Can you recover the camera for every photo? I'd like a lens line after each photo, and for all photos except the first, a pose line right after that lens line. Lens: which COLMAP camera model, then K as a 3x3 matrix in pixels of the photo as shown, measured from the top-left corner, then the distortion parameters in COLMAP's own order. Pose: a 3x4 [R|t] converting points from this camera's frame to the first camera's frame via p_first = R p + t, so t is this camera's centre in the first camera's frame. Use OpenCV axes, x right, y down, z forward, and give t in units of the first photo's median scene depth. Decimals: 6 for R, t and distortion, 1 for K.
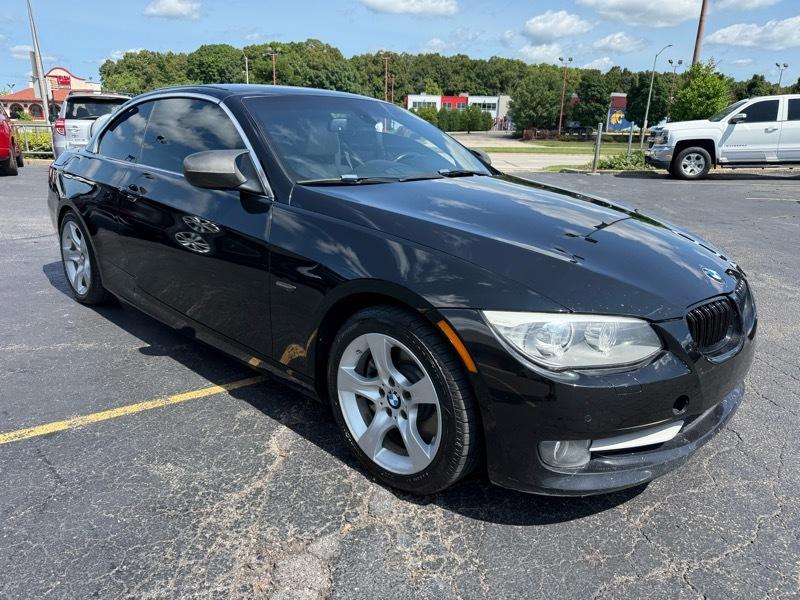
lens RADIAL K [[572.9, 0, 400.0], [0, 572.9, 300.0], [0, 0, 1]] dist [0.000546, -0.005554]
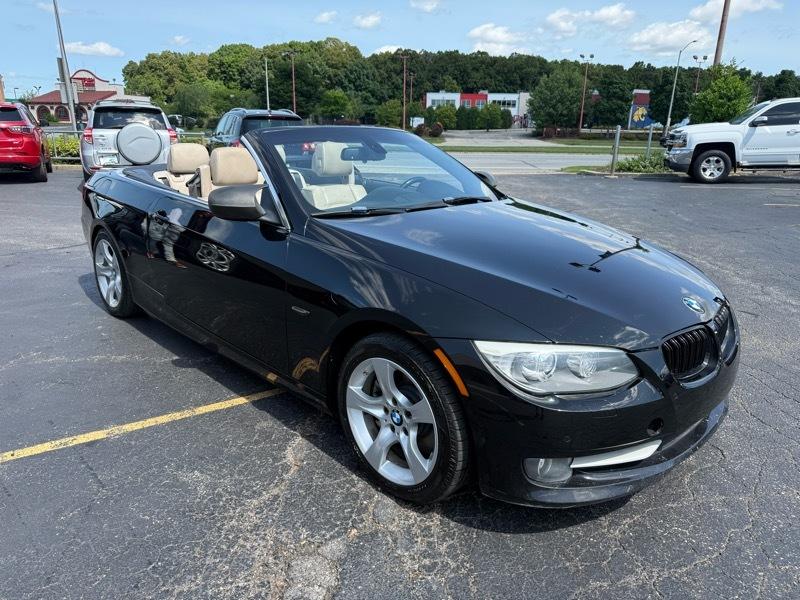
lens RADIAL K [[579.0, 0, 393.2], [0, 579.0, 295.1], [0, 0, 1]] dist [0.000743, -0.003227]
pose [[0.999013, 0.002467, -0.044339, 0.024992], [-0.002694, 0.999984, -0.005056, -0.044984], [0.044326, 0.005170, 0.999004, -0.095175]]
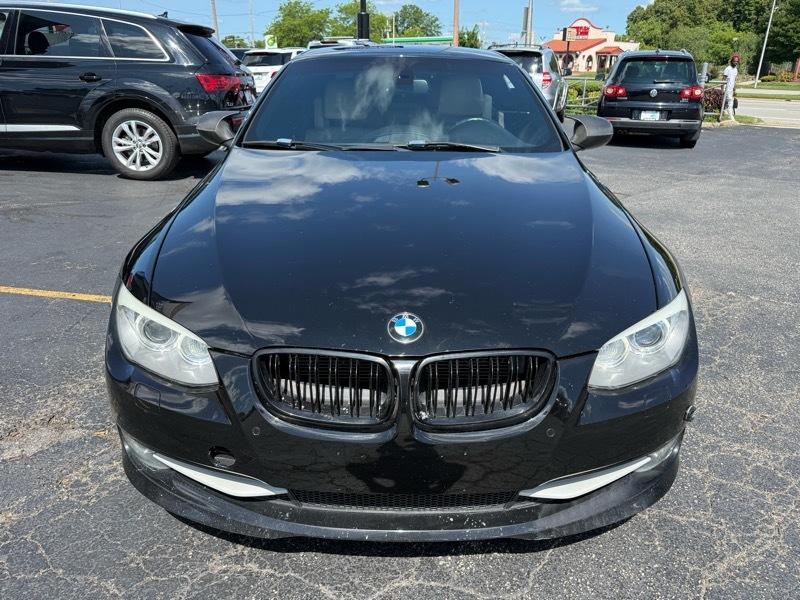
lens RADIAL K [[579.0, 0, 393.2], [0, 579.0, 295.1], [0, 0, 1]] dist [0.000743, -0.003227]
pose [[0.681640, 0.252341, -0.686797, 0.789805], [-0.203868, 0.966977, 0.152946, -0.141489], [0.702712, 0.035762, 0.710575, 0.398783]]
